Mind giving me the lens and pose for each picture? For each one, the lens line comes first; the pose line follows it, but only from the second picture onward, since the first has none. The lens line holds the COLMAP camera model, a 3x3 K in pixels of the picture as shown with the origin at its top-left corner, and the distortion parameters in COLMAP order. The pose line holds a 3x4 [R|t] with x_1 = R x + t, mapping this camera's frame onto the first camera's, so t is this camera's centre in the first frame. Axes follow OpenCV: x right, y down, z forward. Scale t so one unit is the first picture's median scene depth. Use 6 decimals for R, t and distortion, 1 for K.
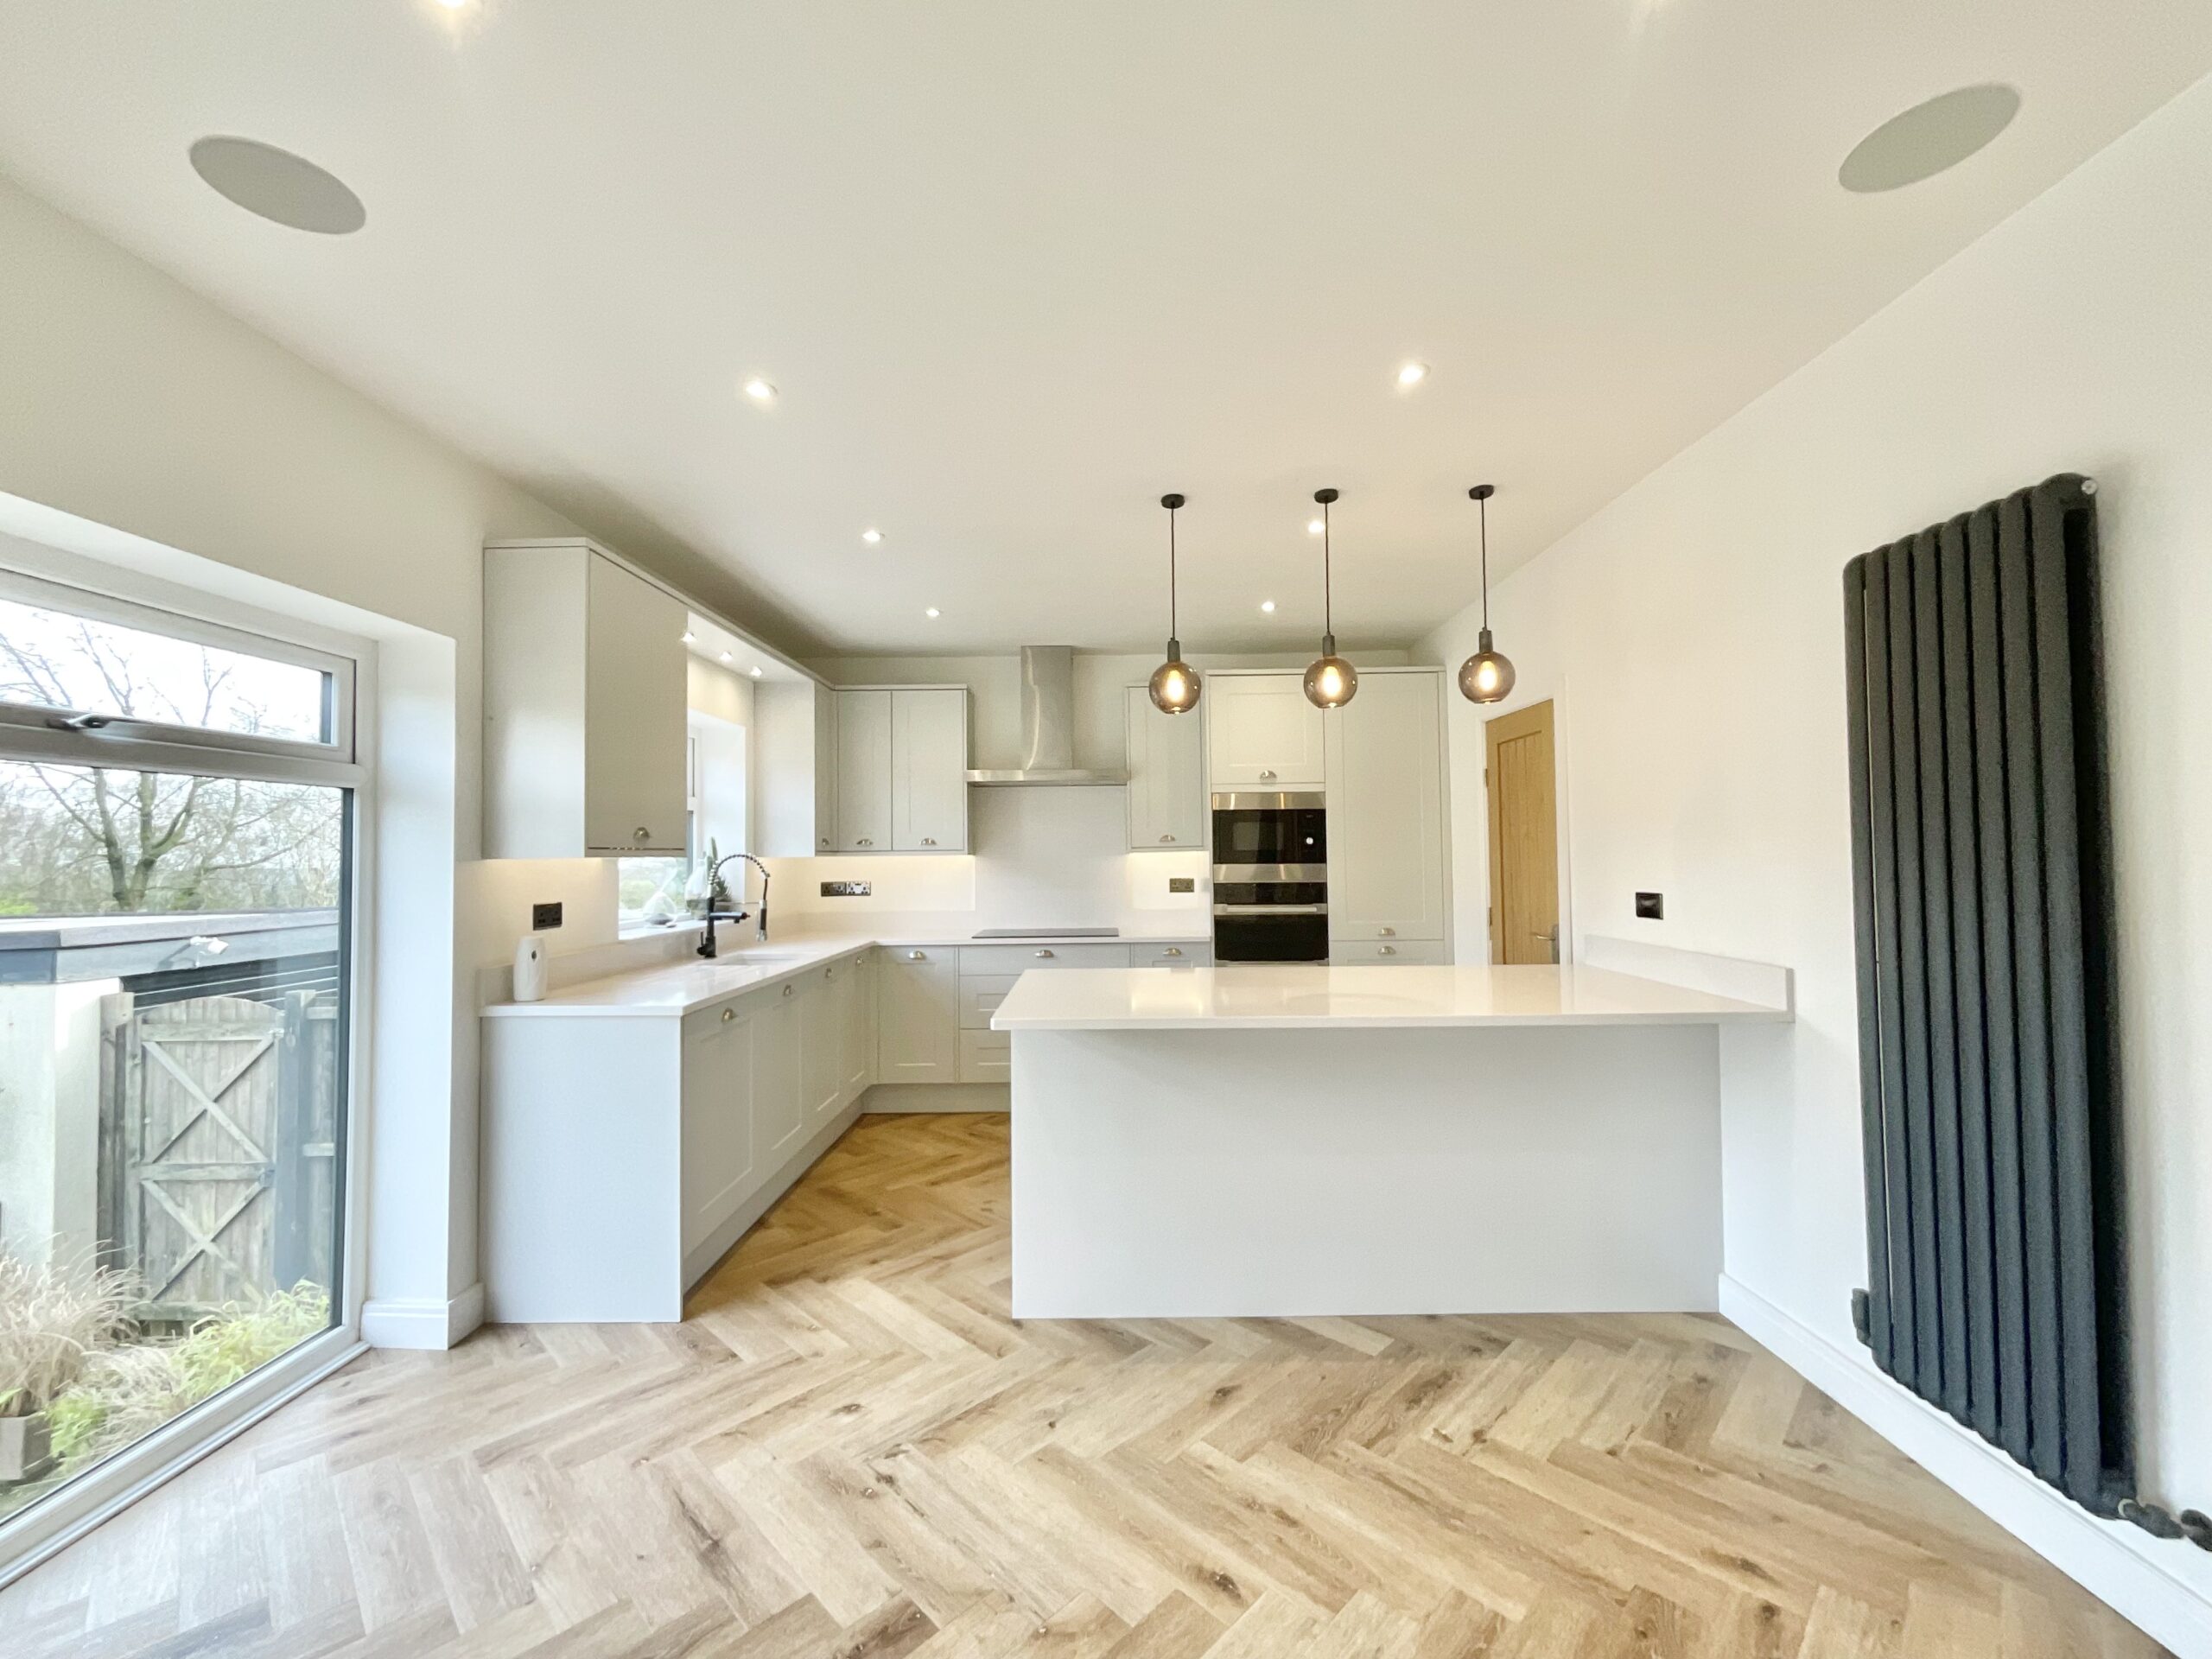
lens RADIAL K [[897.9, 0, 1107.6], [0, 897.9, 823.8], [0, 0, 1]] dist [-0.005867, 0.001516]
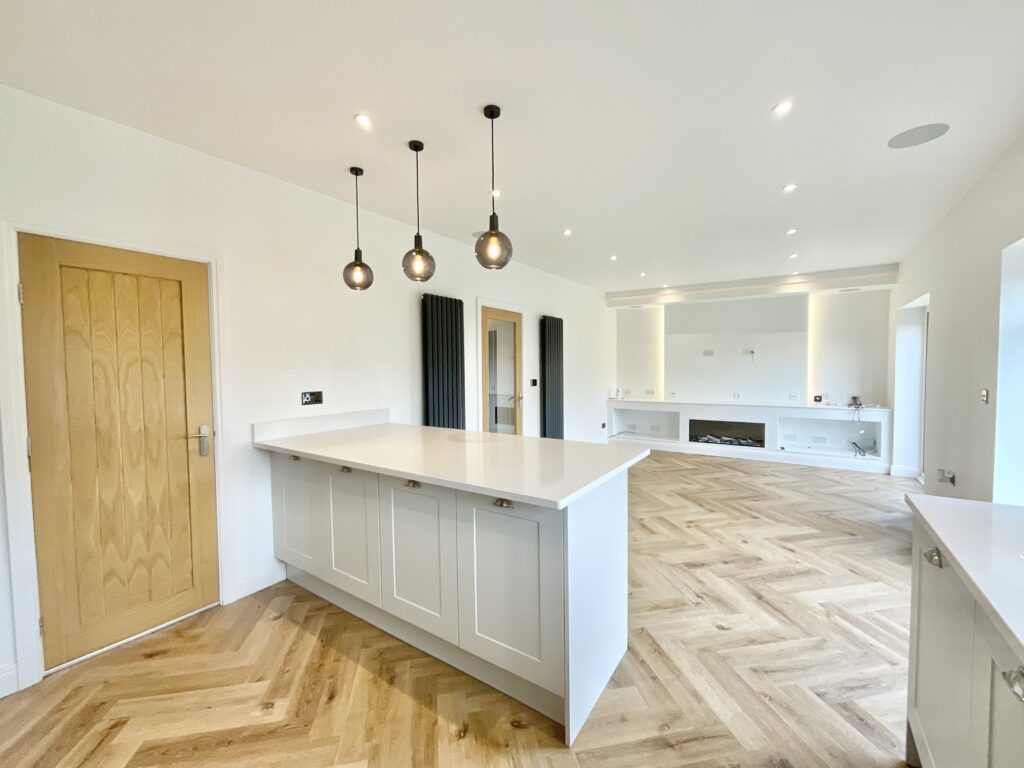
lens RADIAL K [[415.7, 0, 509.2], [0, 415.7, 379.7], [0, 0, 1]] dist [-0.005867, 0.001516]
pose [[-0.824570, 0.003556, 0.565749, -0.259992], [0.000845, 0.999987, -0.005053, 0.044607], [-0.565759, -0.003688, -0.824562, 1.268294]]
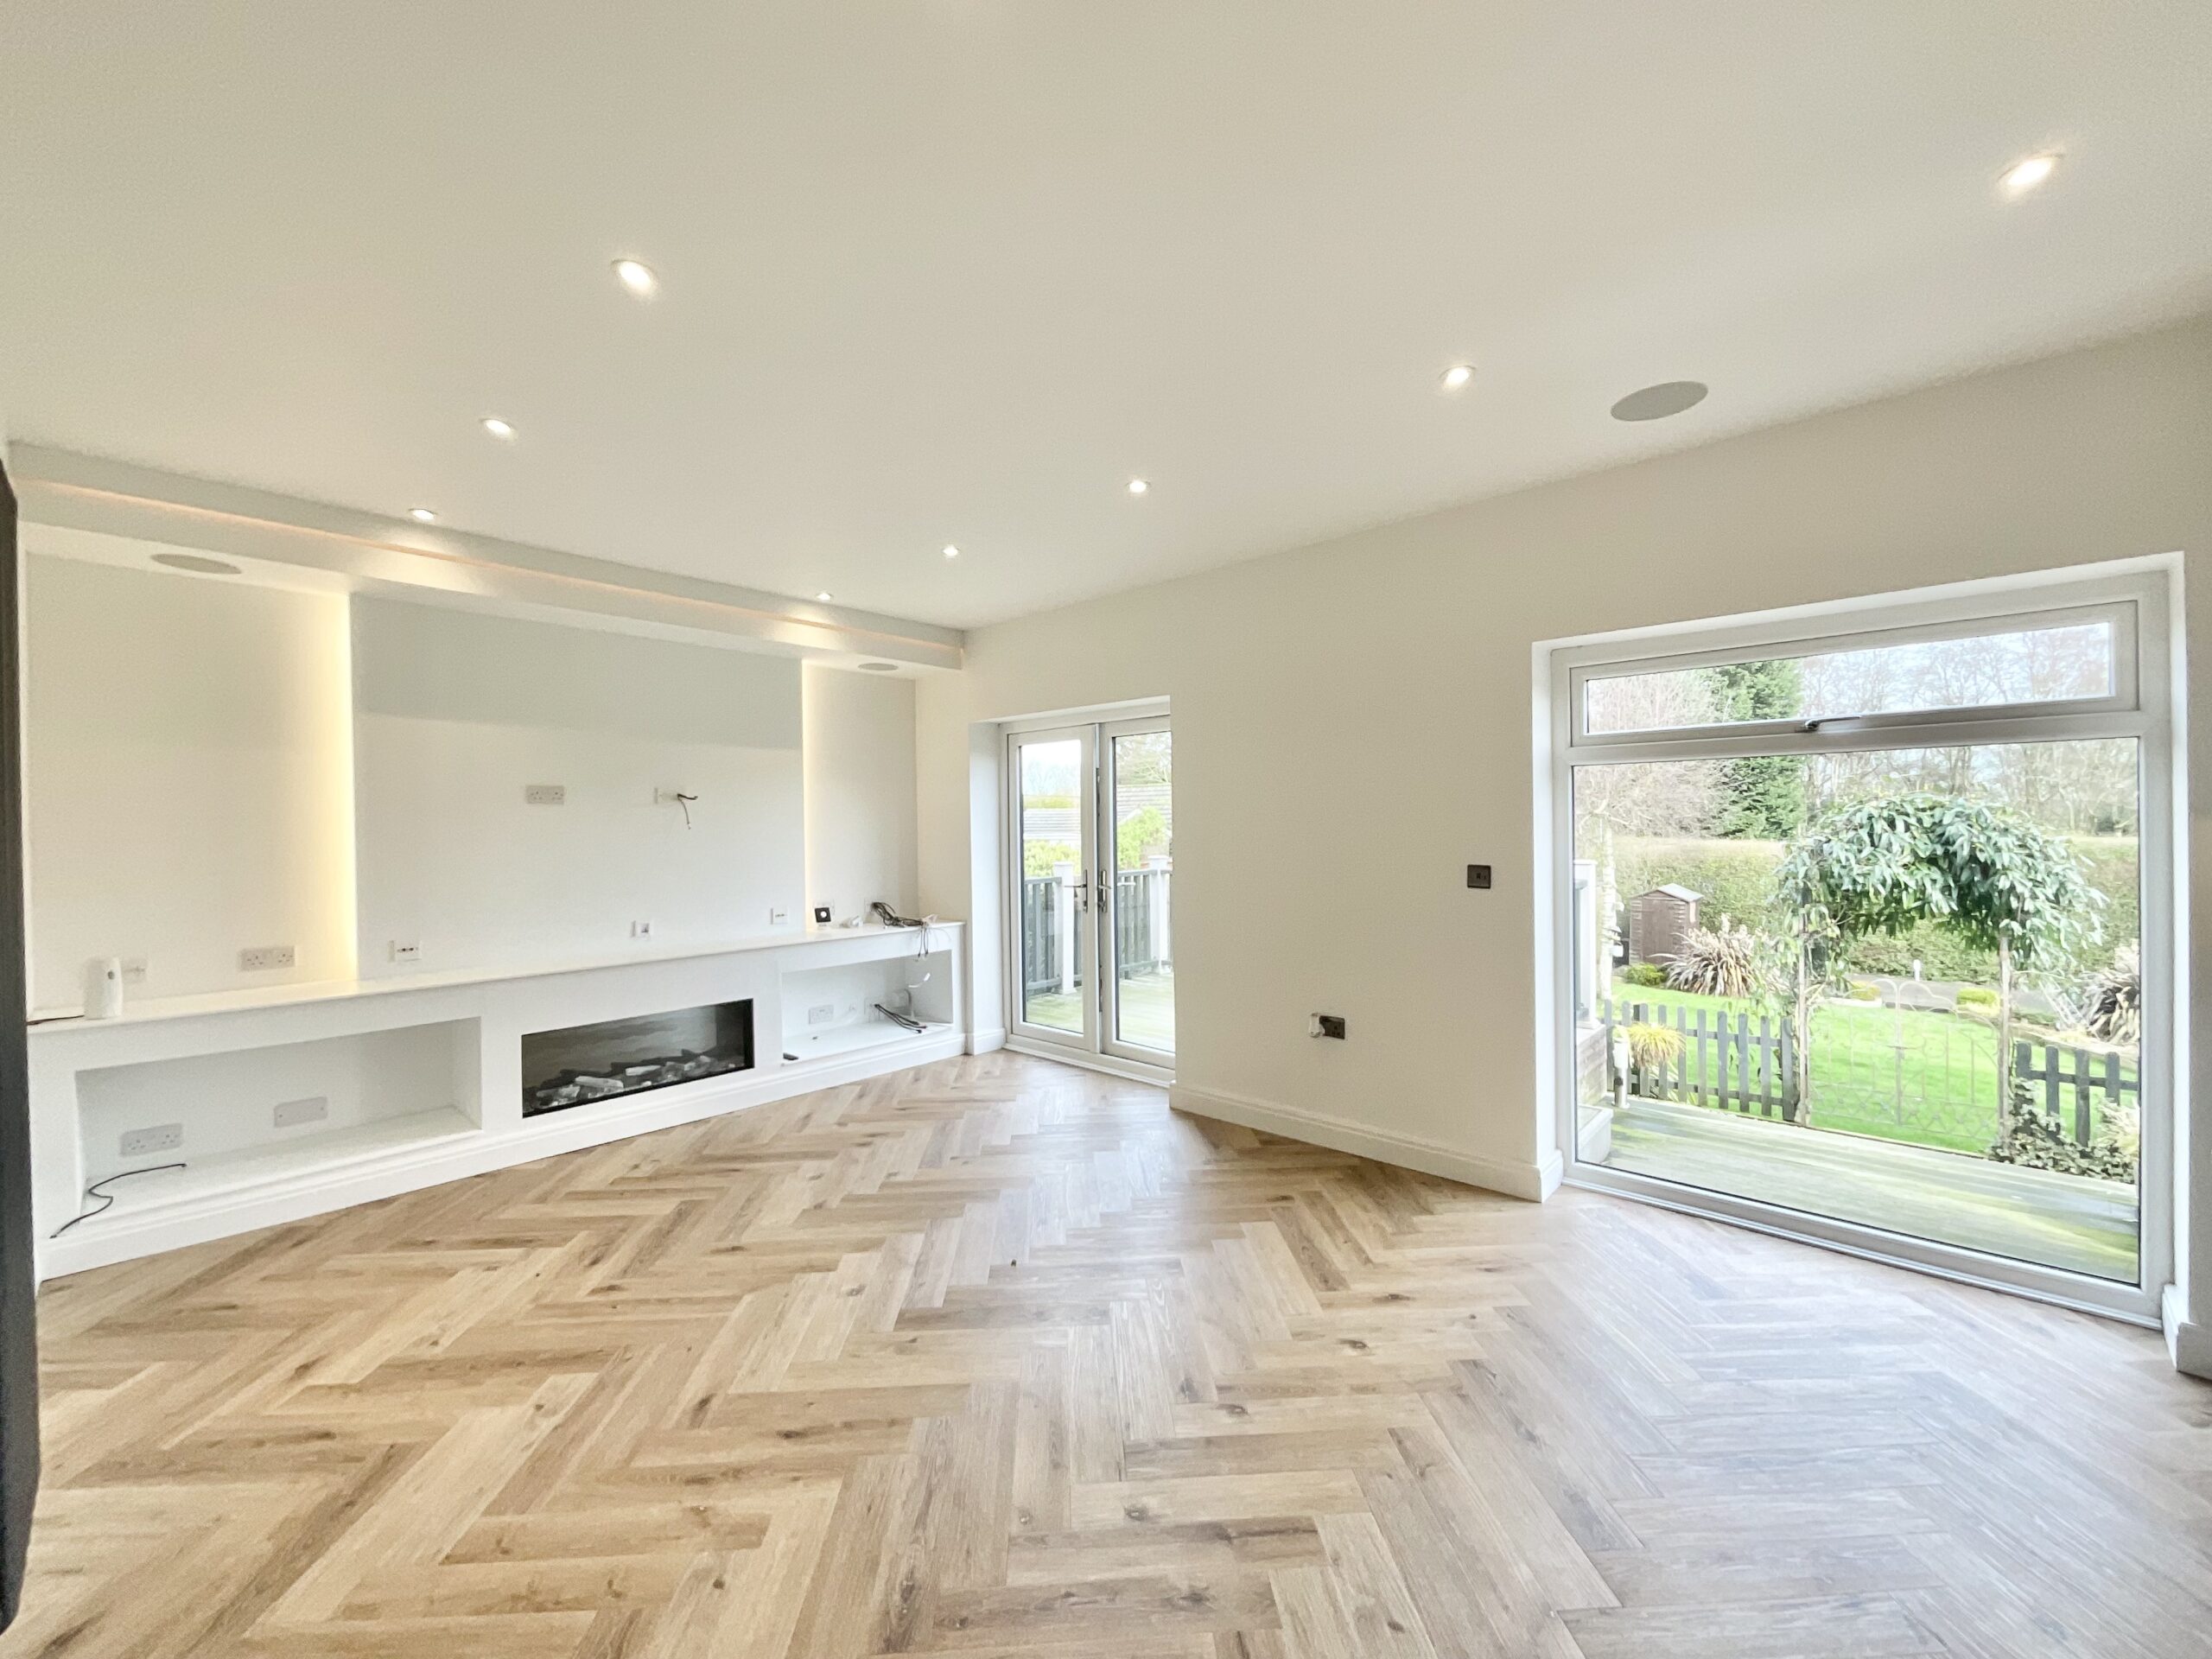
lens RADIAL K [[897.9, 0, 1105.0], [0, 897.9, 828.4], [0, 0, 1]] dist [-0.005867, 0.001516]
pose [[-0.669821, 0.025858, -0.742073, 0.416497], [0.049502, 0.998725, -0.009882, 0.009408], [0.740871, -0.043353, -0.670247, 0.575666]]
